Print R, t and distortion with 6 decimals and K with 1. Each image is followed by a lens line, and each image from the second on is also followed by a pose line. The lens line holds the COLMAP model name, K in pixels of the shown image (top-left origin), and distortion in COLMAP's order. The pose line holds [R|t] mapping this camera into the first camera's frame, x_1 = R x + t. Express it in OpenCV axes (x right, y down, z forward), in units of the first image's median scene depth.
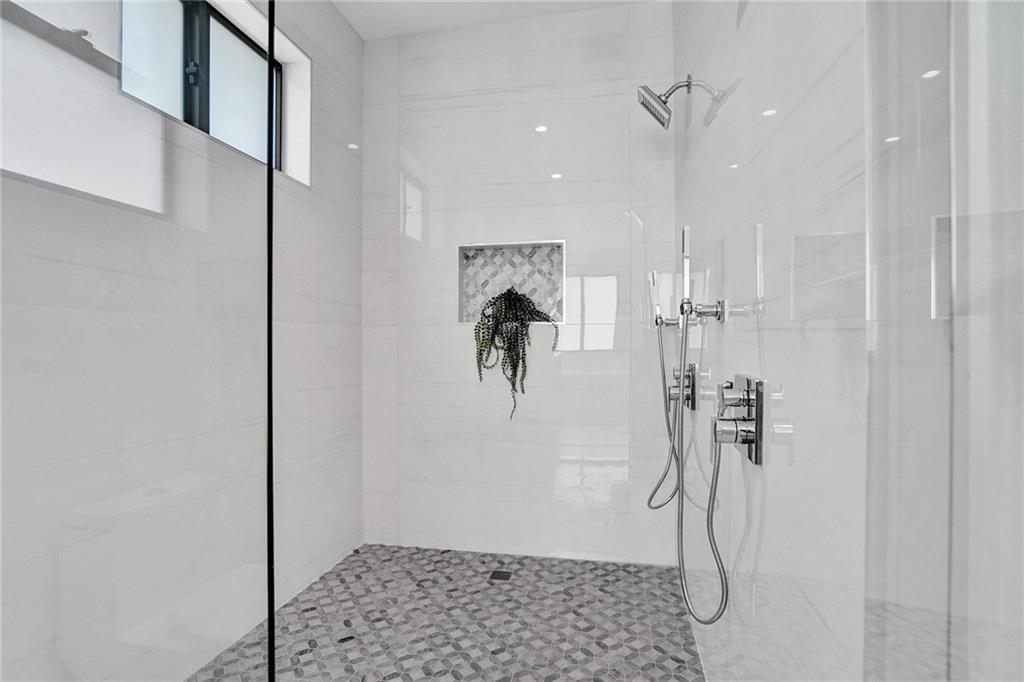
lens RADIAL K [[489.2, 0, 510.1], [0, 489.2, 349.7], [0, 0, 1]] dist [-0.035564, 0.001478]
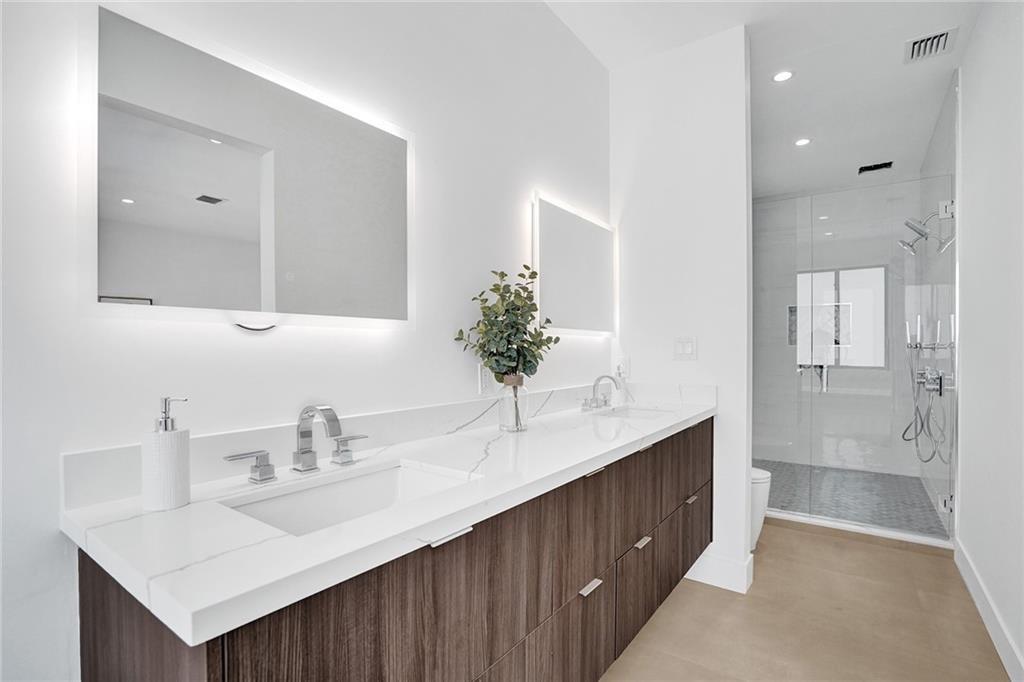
lens RADIAL K [[489.2, 0, 510.1], [0, 489.2, 349.7], [0, 0, 1]] dist [-0.035564, 0.001478]
pose [[0.901153, 0.002932, -0.433492, -0.280194], [-0.005788, 0.999969, -0.005269, -0.025557], [0.433463, 0.007257, 0.901142, -1.274495]]
